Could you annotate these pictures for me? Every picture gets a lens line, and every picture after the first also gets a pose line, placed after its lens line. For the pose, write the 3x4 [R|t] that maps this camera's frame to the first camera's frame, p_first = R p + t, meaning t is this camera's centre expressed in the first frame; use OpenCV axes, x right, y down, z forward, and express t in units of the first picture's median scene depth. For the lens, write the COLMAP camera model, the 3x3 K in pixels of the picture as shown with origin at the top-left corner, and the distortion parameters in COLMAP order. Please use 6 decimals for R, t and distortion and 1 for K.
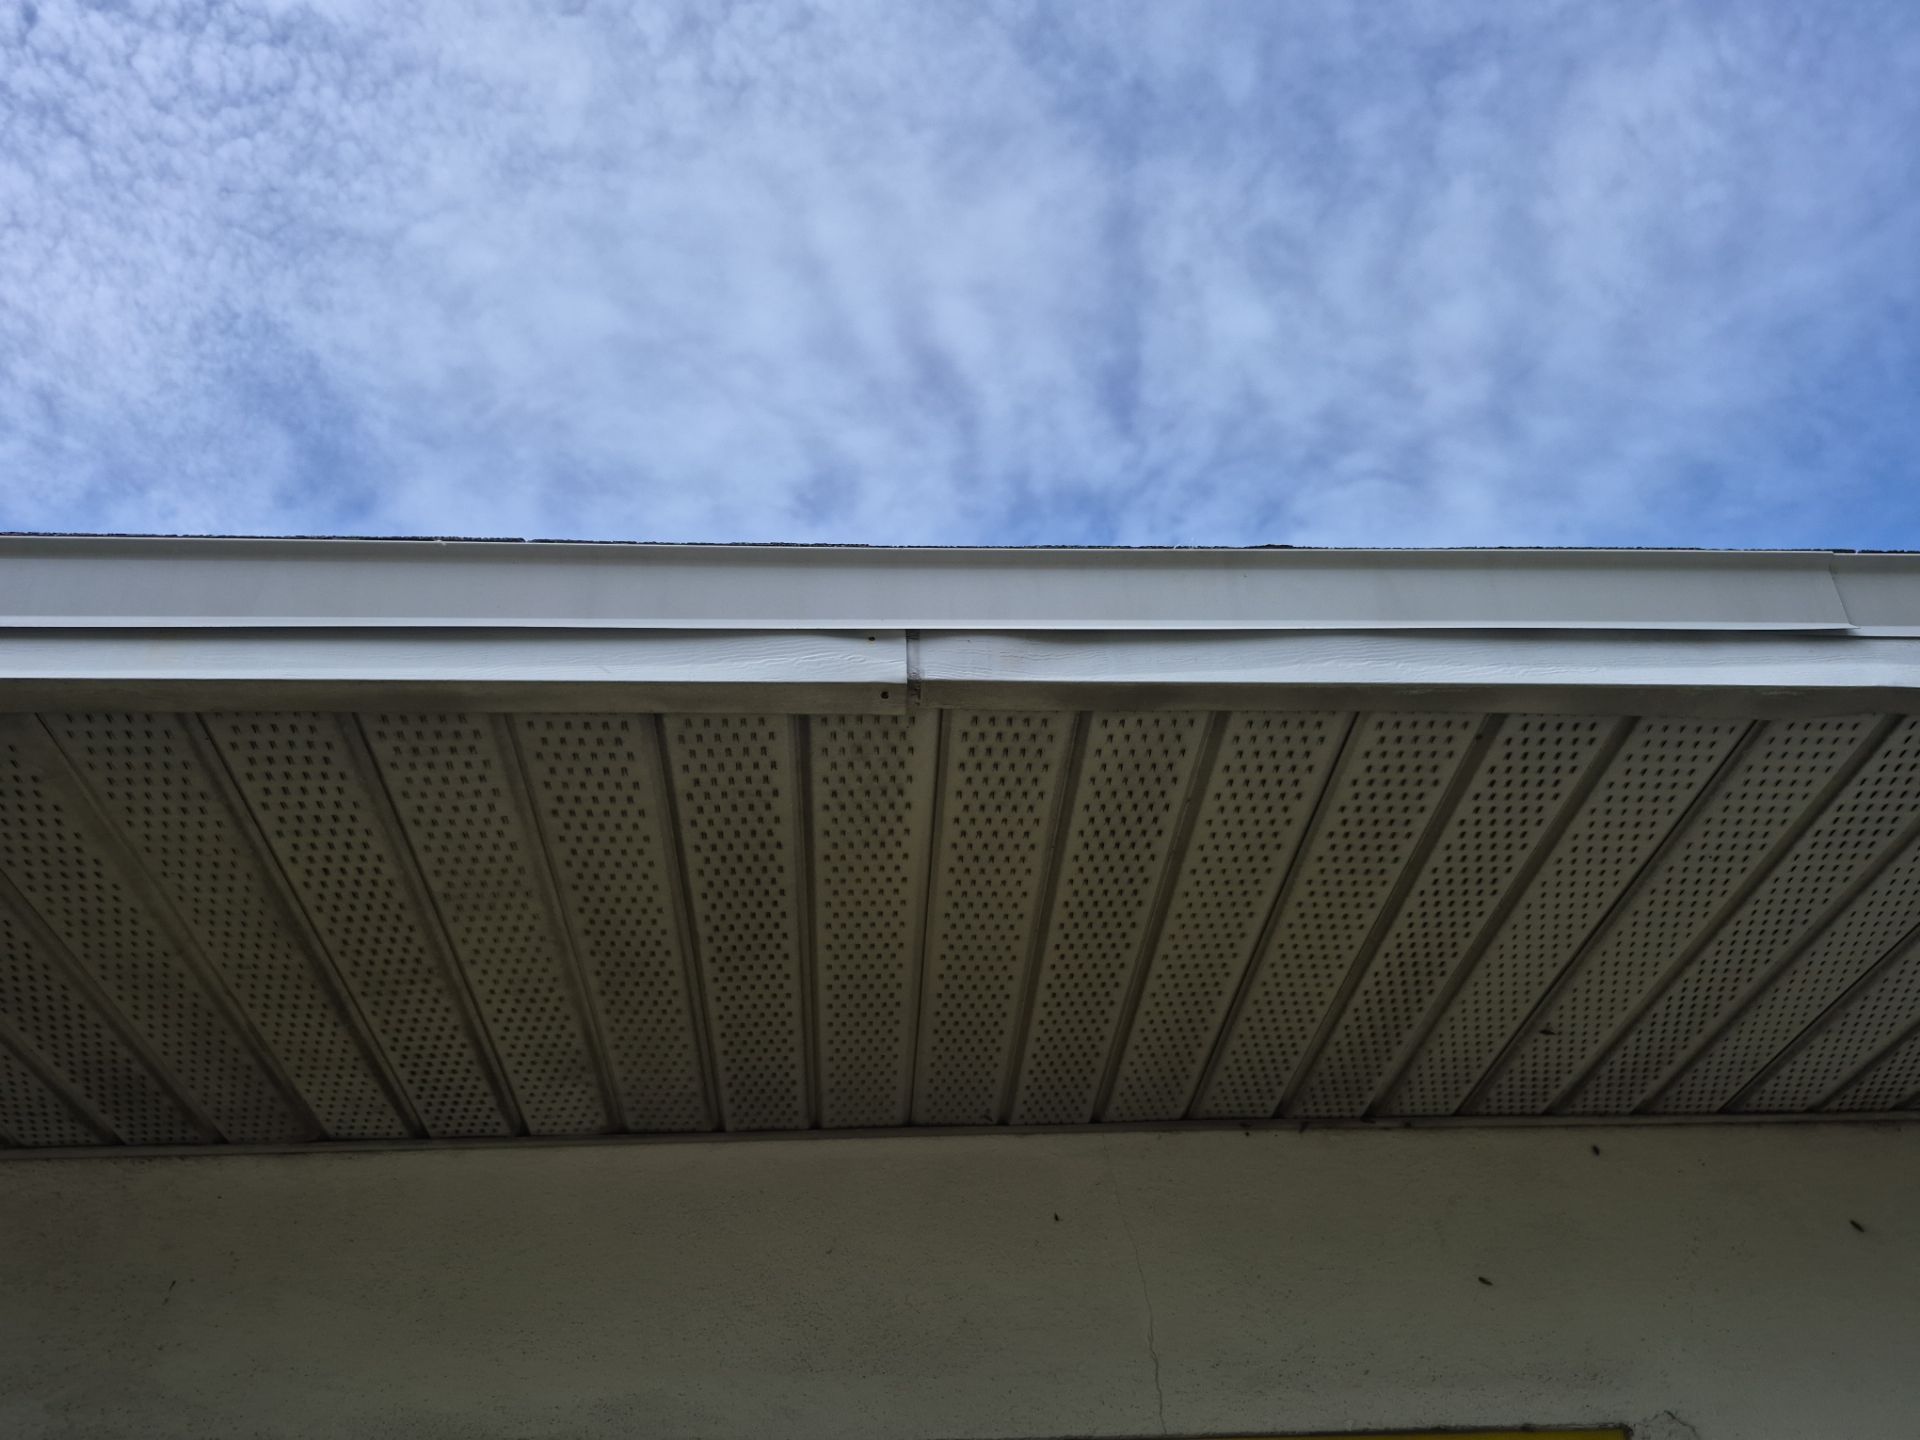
lens RADIAL K [[1271.3, 0, 910.1], [0, 1271.3, 722.4], [0, 0, 1]] dist [-0.004812, -0.009907]
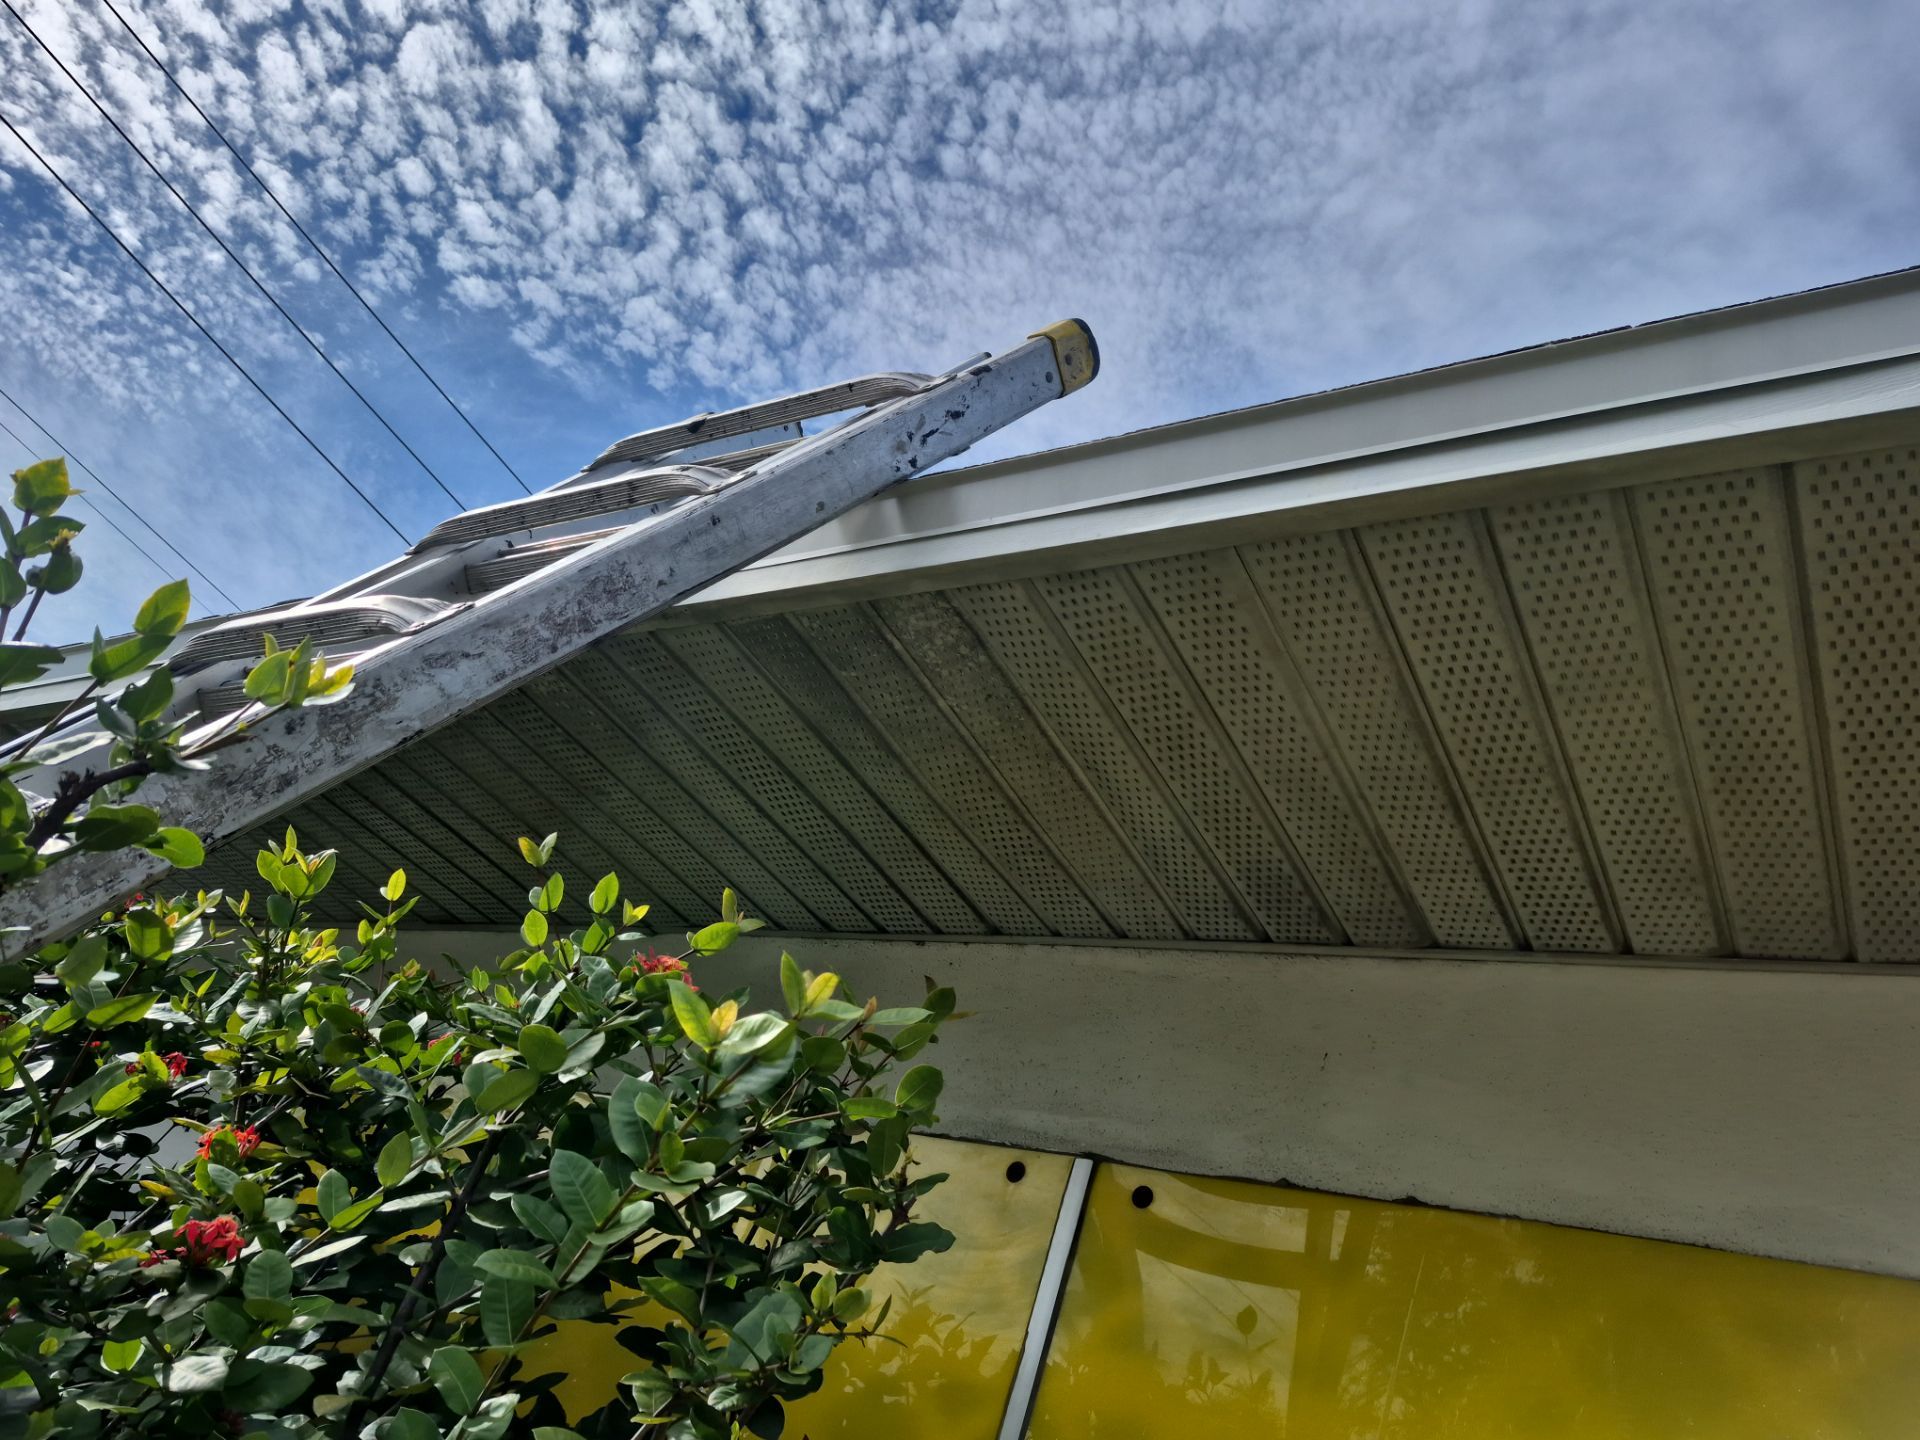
lens RADIAL K [[1299.8, 0, 956.5], [0, 1299.8, 722.7], [0, 0, 1]] dist [0.025453, -0.043472]
pose [[0.790036, -0.080361, -0.607771, -0.100044], [0.084378, 0.996190, -0.022038, 0.152755], [0.607226, -0.033872, 0.793807, -0.211683]]
